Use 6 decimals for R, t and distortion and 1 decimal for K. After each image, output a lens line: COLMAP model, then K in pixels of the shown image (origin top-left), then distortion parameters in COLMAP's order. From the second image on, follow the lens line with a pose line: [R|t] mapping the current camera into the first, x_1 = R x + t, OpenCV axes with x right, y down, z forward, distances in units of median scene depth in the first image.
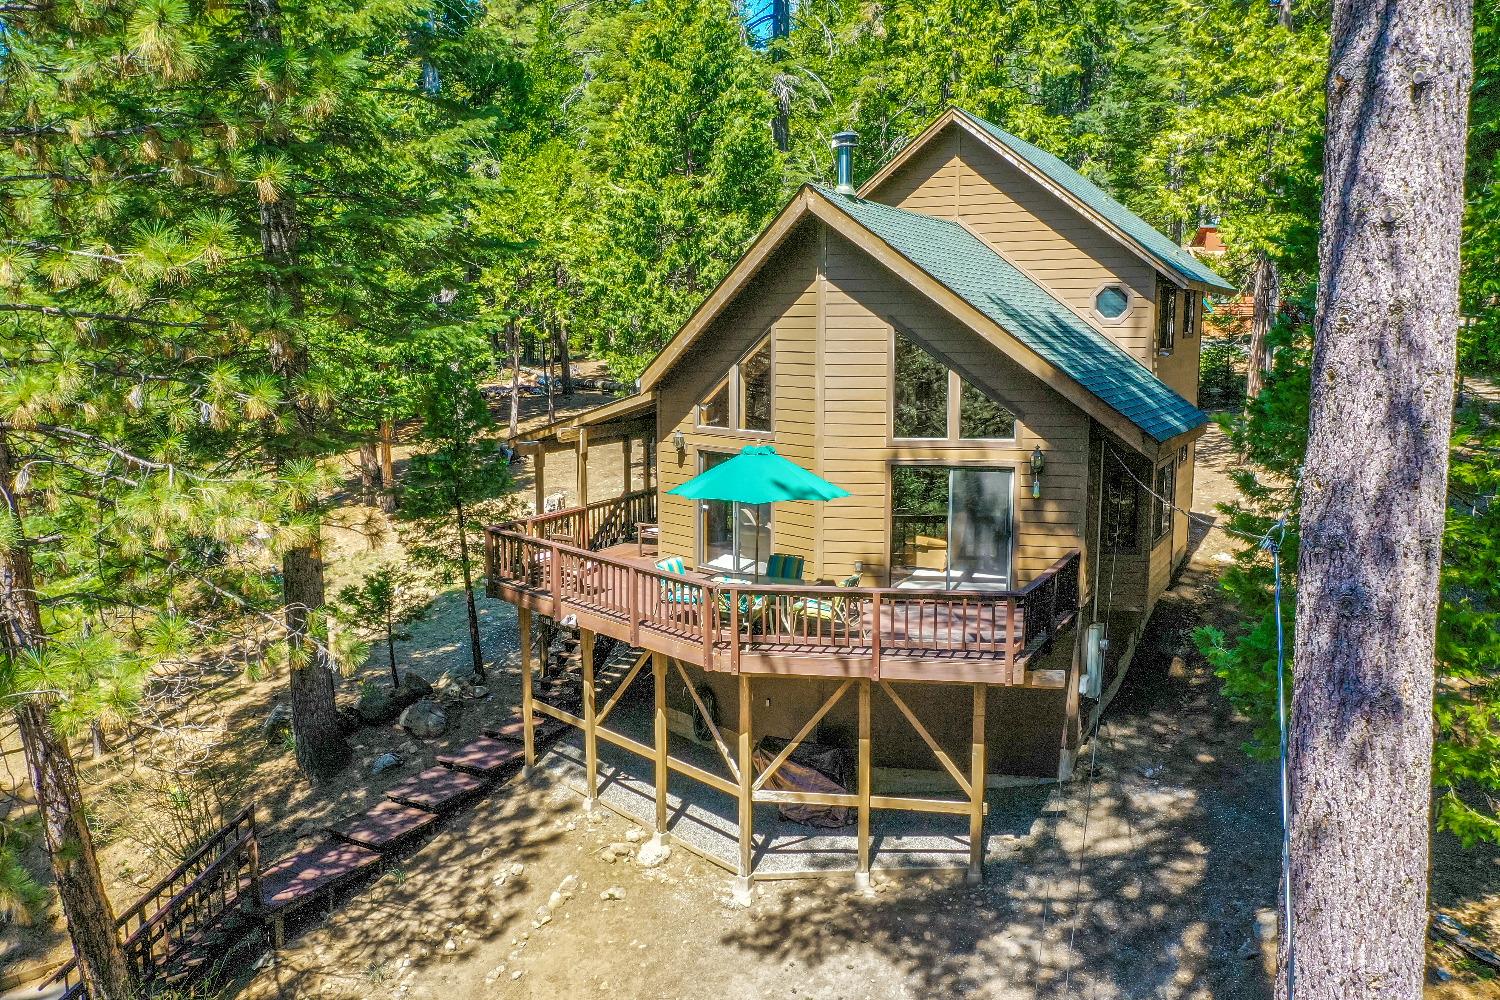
lens RADIAL K [[1204.7, 0, 750.0], [0, 1204.7, 500.0], [0, 0, 1]] dist [0.013590, 0.002798]
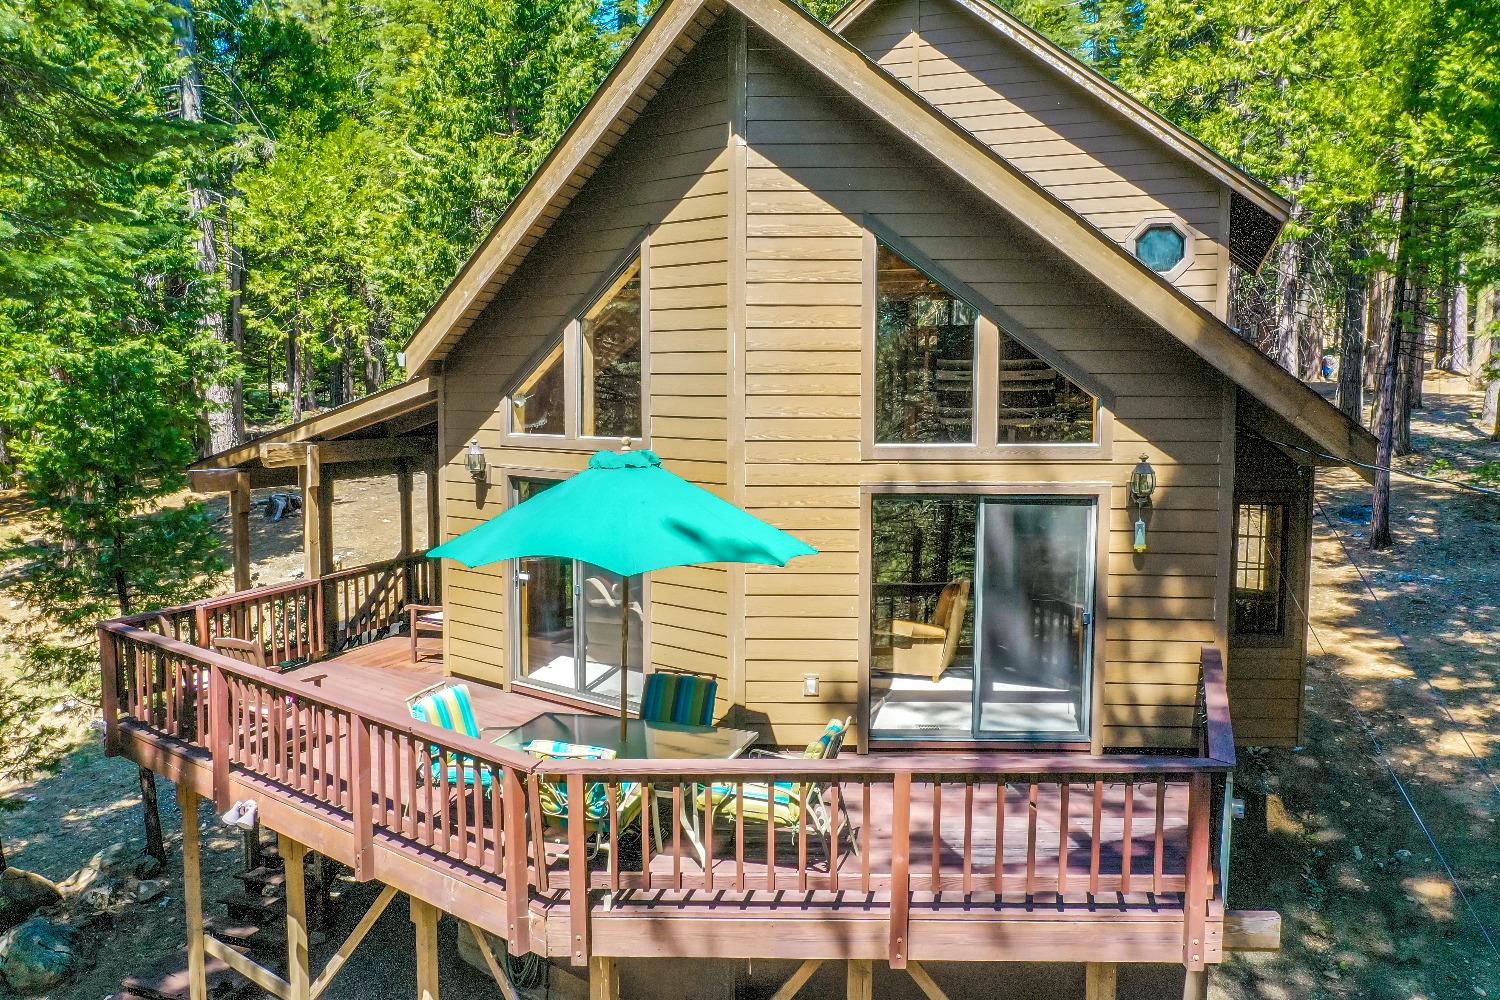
lens RADIAL K [[1204.7, 0, 750.0], [0, 1204.7, 500.0], [0, 0, 1]] dist [0.013590, 0.002798]
pose [[0.991449, -0.009898, 0.130117, -0.005174], [0.015801, 0.998888, -0.044409, -0.003537], [-0.129533, 0.046085, 0.990504, 0.437227]]
